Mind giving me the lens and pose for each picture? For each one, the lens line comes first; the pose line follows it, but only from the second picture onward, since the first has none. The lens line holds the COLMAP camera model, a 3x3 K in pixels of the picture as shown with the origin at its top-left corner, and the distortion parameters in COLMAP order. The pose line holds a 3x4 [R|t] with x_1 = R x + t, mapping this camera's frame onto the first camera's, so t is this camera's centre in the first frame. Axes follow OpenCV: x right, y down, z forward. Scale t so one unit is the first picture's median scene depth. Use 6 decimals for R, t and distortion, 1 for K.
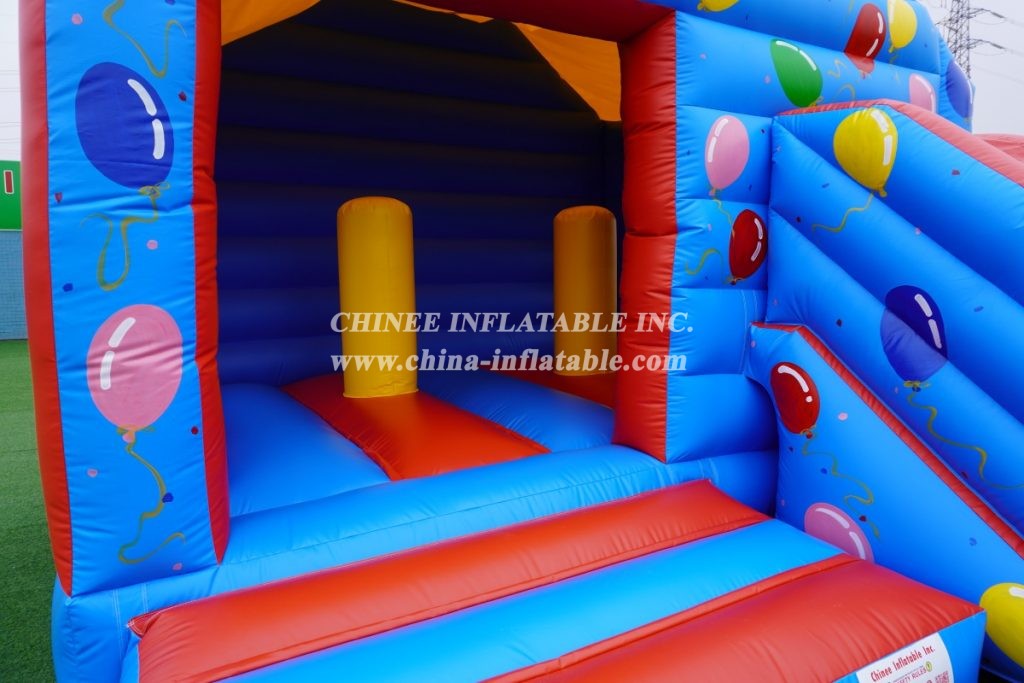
lens RADIAL K [[680.4, 0, 512.0], [0, 680.4, 341.5], [0, 0, 1]] dist [-0.035599, 0.002586]
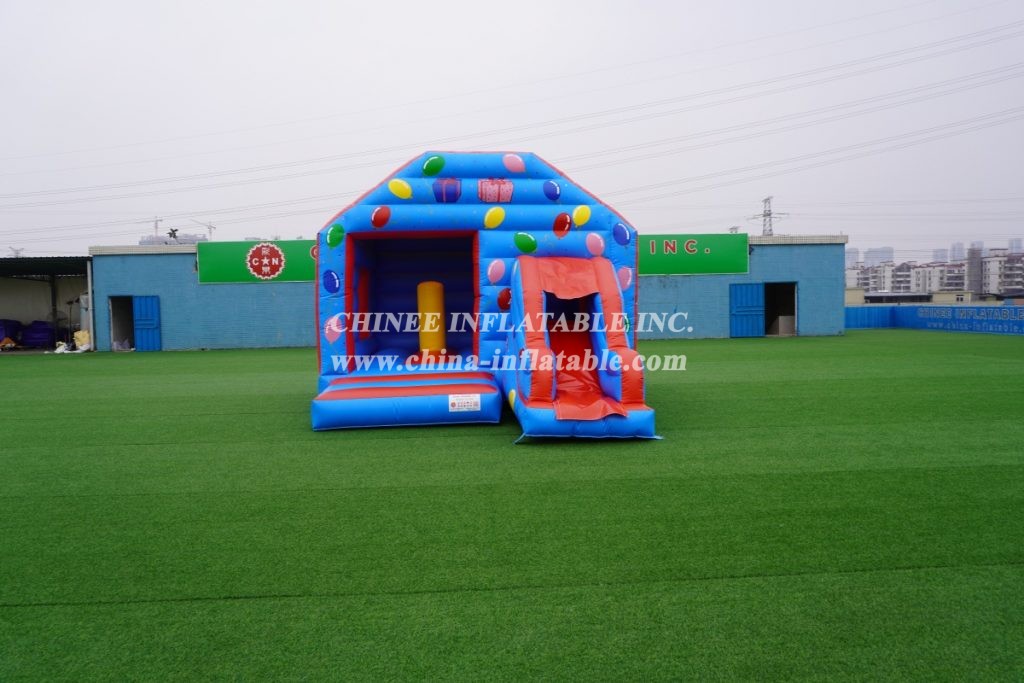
lens RADIAL K [[680.4, 0, 512.0], [0, 680.4, 341.5], [0, 0, 1]] dist [-0.035599, 0.002586]
pose [[0.898703, 0.014246, -0.438327, 1.516043], [-0.033743, 0.998756, -0.036723, 0.144703], [0.437258, 0.047794, 0.898065, -1.560698]]
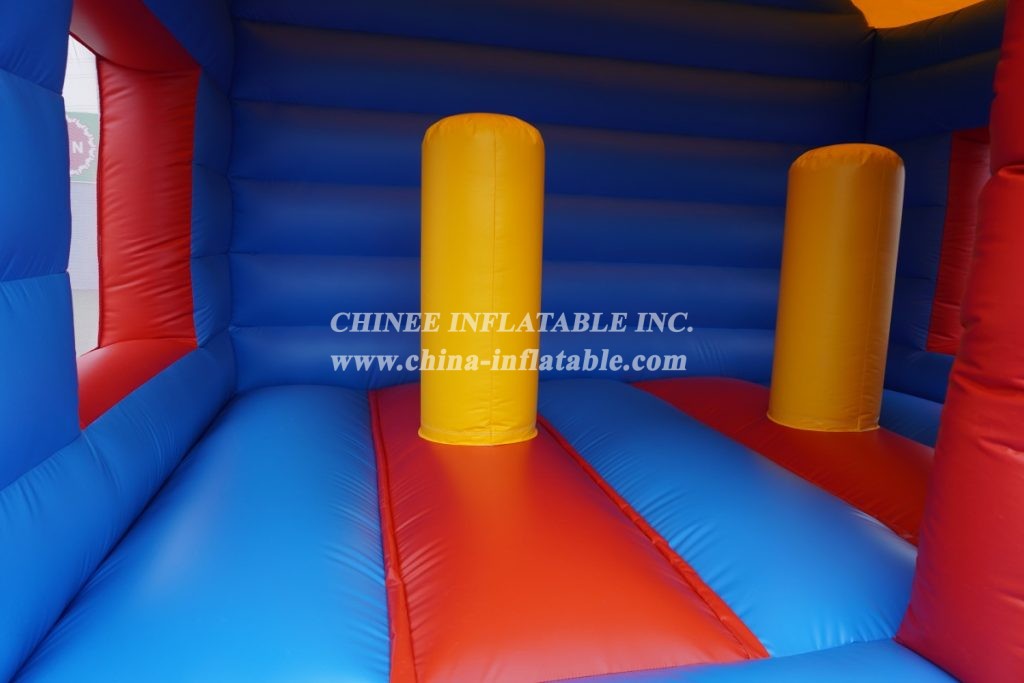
lens RADIAL K [[680.4, 0, 512.0], [0, 680.4, 341.5], [0, 0, 1]] dist [-0.035599, 0.002586]
pose [[0.957774, 0.084245, -0.274905, 0.004926], [-0.075339, 0.996238, 0.042816, -0.042307], [0.277478, -0.020297, 0.960518, 0.438751]]
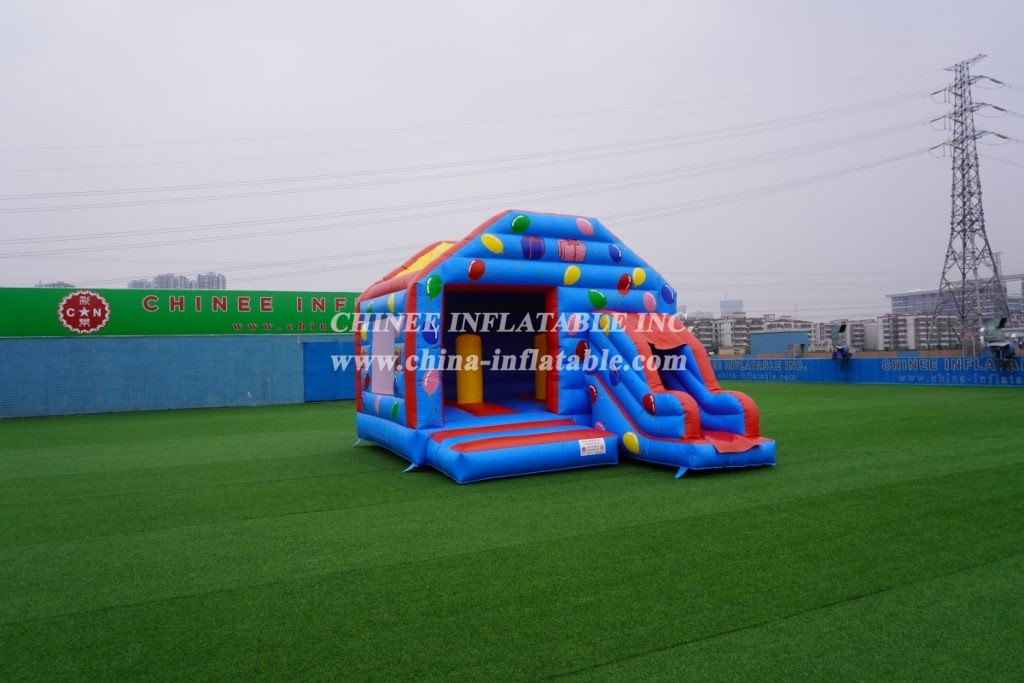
lens RADIAL K [[680.4, 0, 512.0], [0, 680.4, 341.5], [0, 0, 1]] dist [-0.035599, 0.002586]
pose [[0.998228, -0.020215, -0.055974, 0.162021], [0.012925, 0.991733, -0.127668, 0.208103], [0.058092, 0.126718, 0.990236, -2.060478]]
